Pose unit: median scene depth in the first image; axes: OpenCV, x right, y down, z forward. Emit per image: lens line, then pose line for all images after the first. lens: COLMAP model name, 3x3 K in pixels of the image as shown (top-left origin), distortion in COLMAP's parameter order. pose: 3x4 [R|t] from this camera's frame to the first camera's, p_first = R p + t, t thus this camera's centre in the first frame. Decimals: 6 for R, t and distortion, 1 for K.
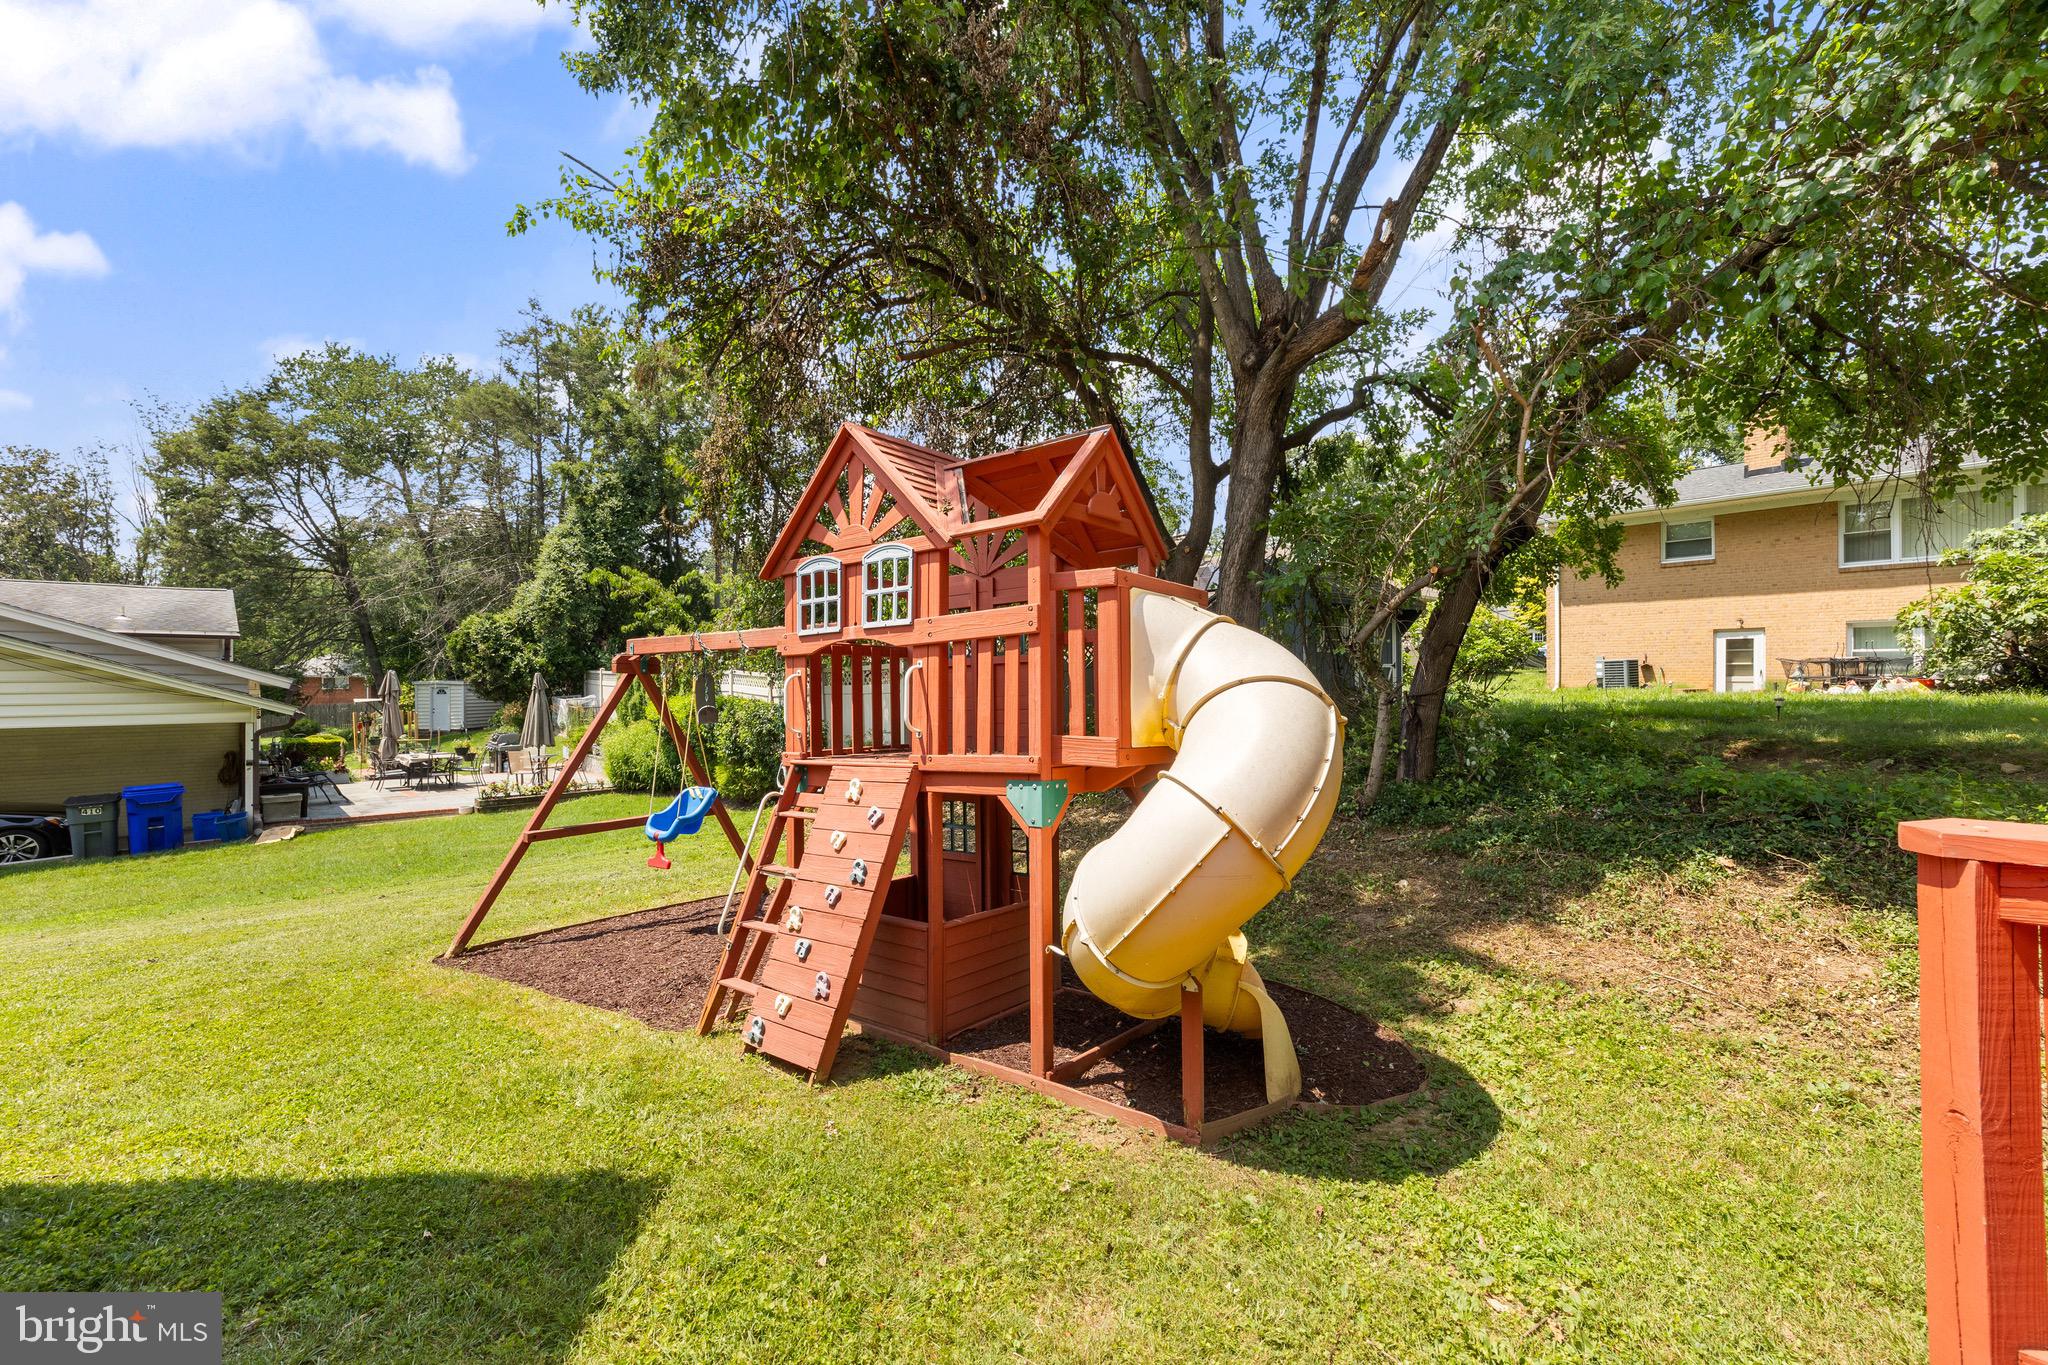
lens RADIAL K [[861.7, 0, 1031.7], [0, 861.7, 686.8], [0, 0, 1]] dist [0.000719, 0.000225]
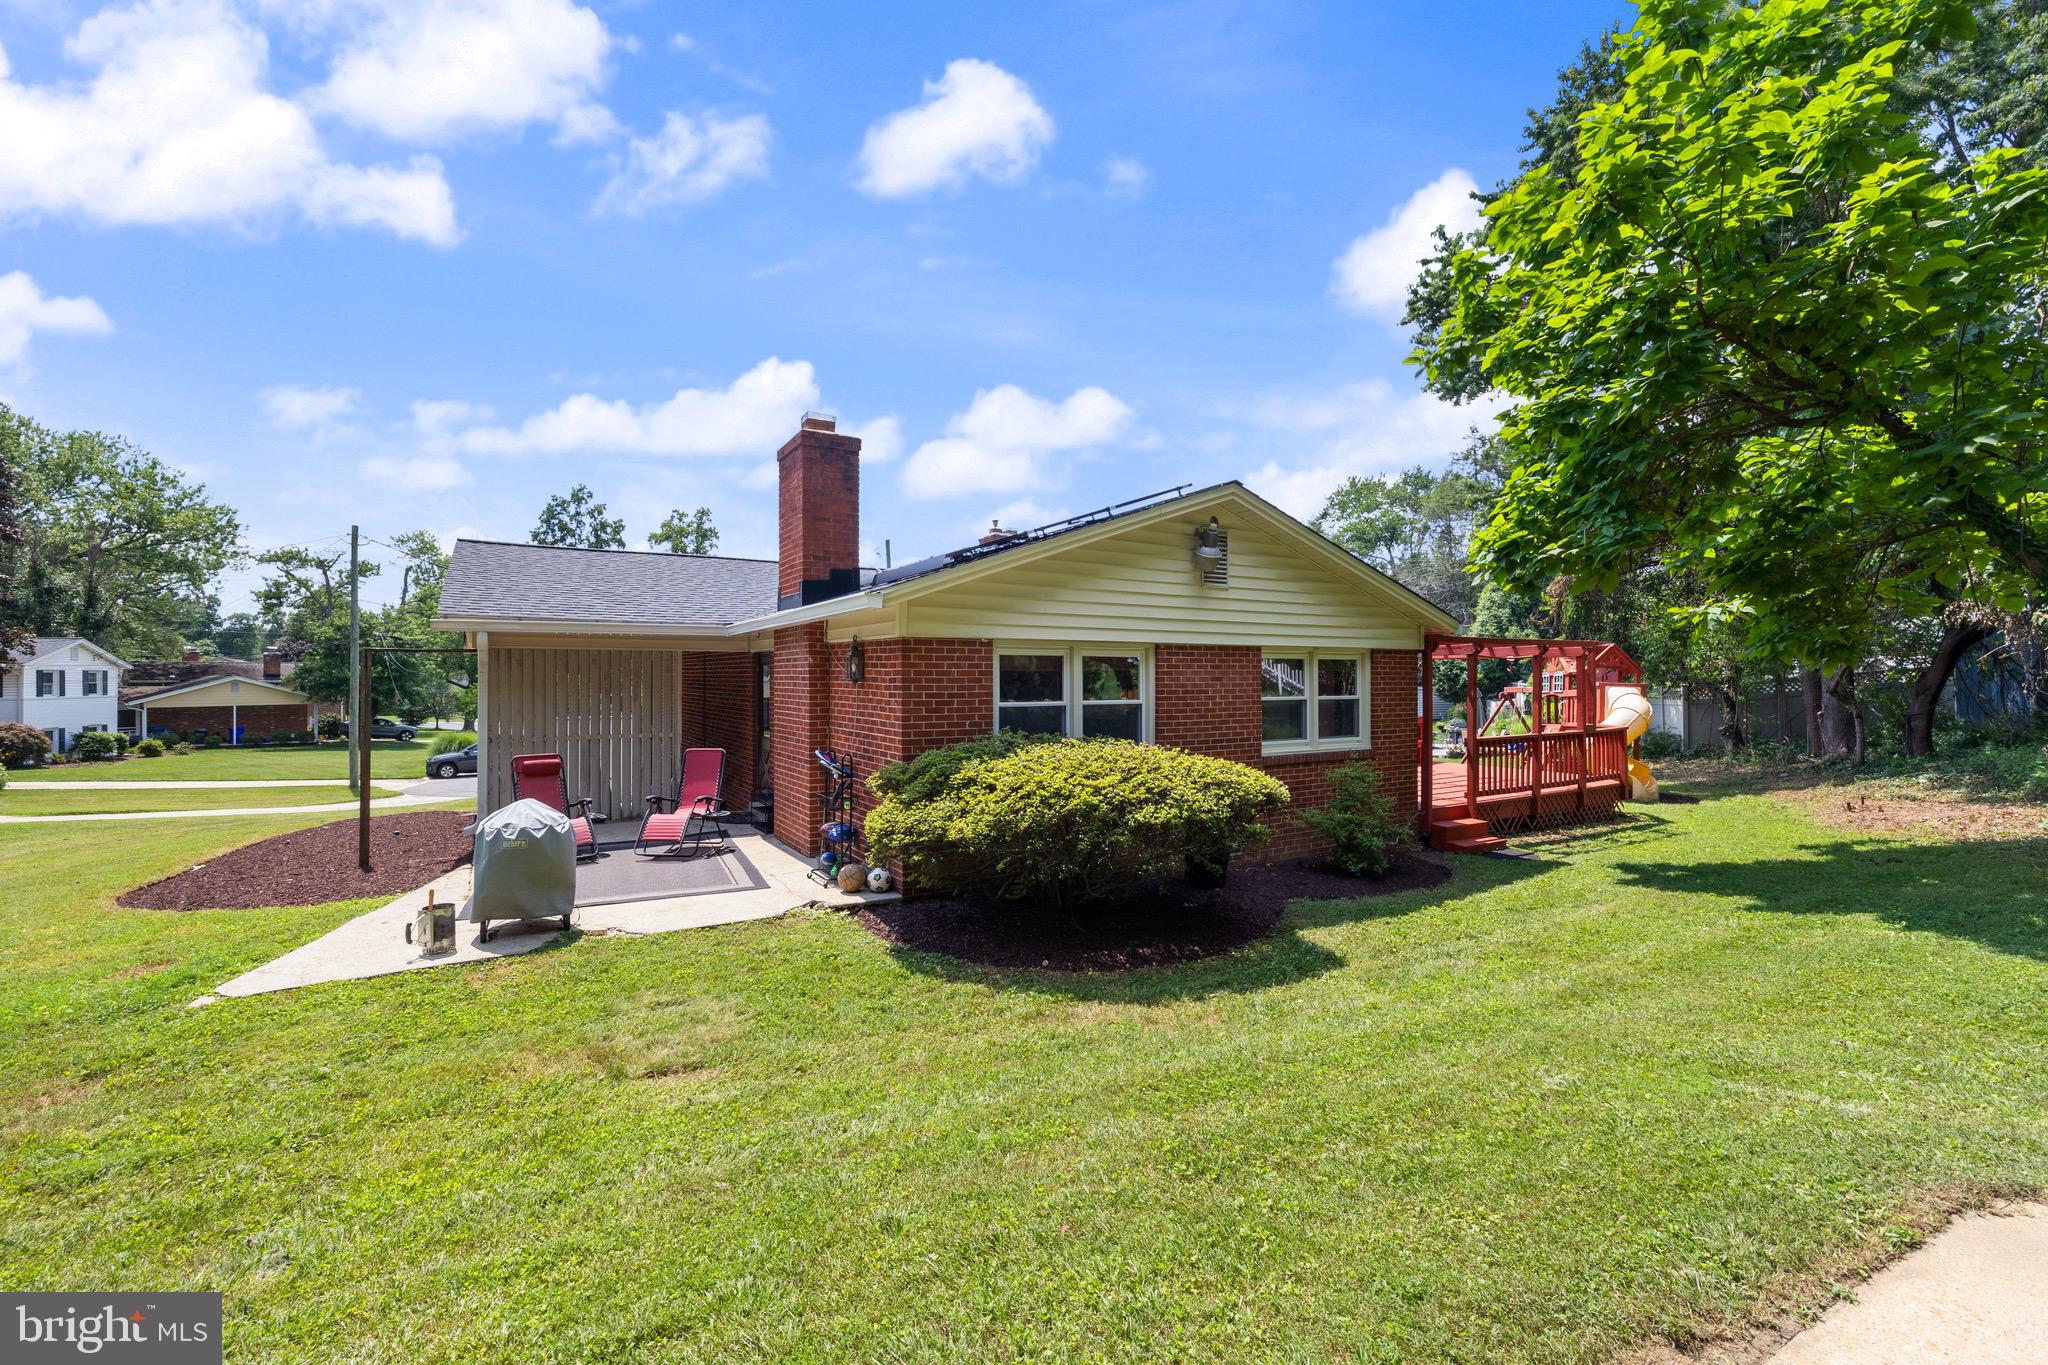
lens RADIAL K [[861.7, 0, 1030.0], [0, 861.7, 686.3], [0, 0, 1]] dist [0.000719, 0.000225]
pose [[0.538904, -0.005638, -0.842348, 0.238851], [0.007866, 0.999968, -0.001661, -0.013509], [0.842331, -0.005730, 0.538931, -0.410147]]
